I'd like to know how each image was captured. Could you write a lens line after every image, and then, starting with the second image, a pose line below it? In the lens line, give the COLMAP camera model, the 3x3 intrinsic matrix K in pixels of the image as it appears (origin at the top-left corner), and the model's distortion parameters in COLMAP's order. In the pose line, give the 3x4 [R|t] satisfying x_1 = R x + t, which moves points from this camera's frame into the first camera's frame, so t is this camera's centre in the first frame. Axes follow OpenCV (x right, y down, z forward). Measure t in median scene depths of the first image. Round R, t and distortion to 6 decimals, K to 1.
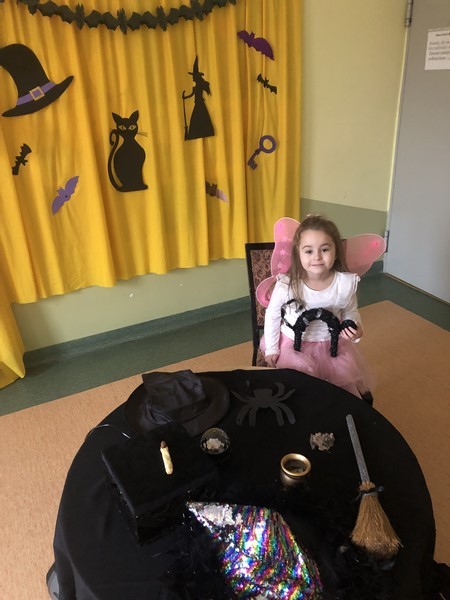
lens RADIAL K [[488.9, 0, 223.3], [0, 488.9, 294.1], [0, 0, 1]] dist [0.017860, 0.020918]
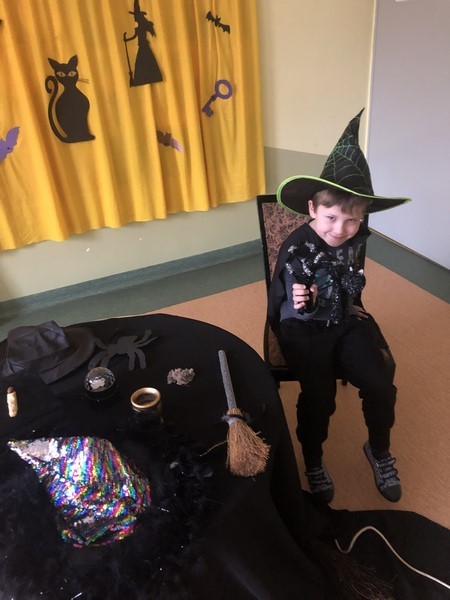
lens RADIAL K [[488.9, 0, 226.3], [0, 488.9, 297.0], [0, 0, 1]] dist [0.017860, 0.020918]
pose [[0.998311, -0.005661, -0.057815, 0.164879], [0.010561, 0.996341, 0.084812, 0.017944], [0.057123, -0.085279, 0.994718, 0.015611]]
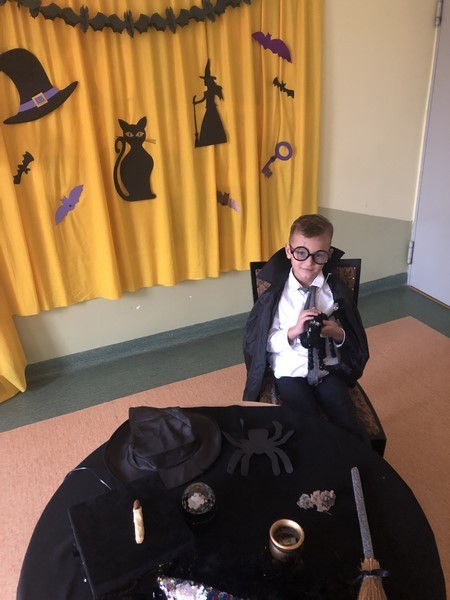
lens RADIAL K [[488.9, 0, 221.7], [0, 488.9, 291.9], [0, 0, 1]] dist [0.017860, 0.020918]
pose [[0.998317, 0.019593, -0.054577, 0.030862], [-0.019677, 0.999806, -0.001009, -0.033703], [0.054547, 0.002081, 0.998509, 0.053559]]
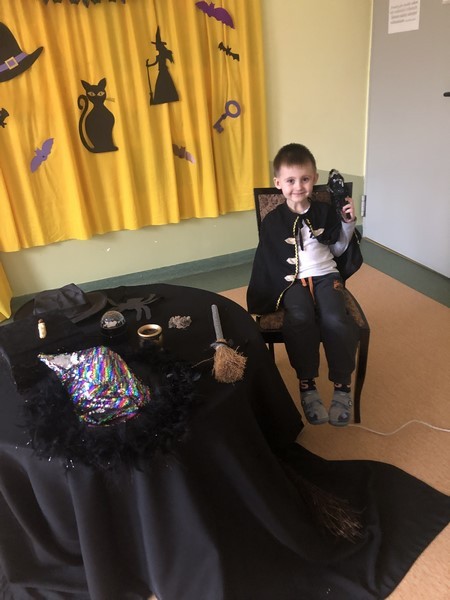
lens RADIAL K [[488.9, 0, 222.2], [0, 488.9, 293.6], [0, 0, 1]] dist [0.017860, 0.020918]
pose [[0.994789, 0.009319, -0.101524, 0.199469], [-0.008429, 0.999922, 0.009186, 0.098444], [0.101601, -0.008282, 0.994791, -0.083678]]
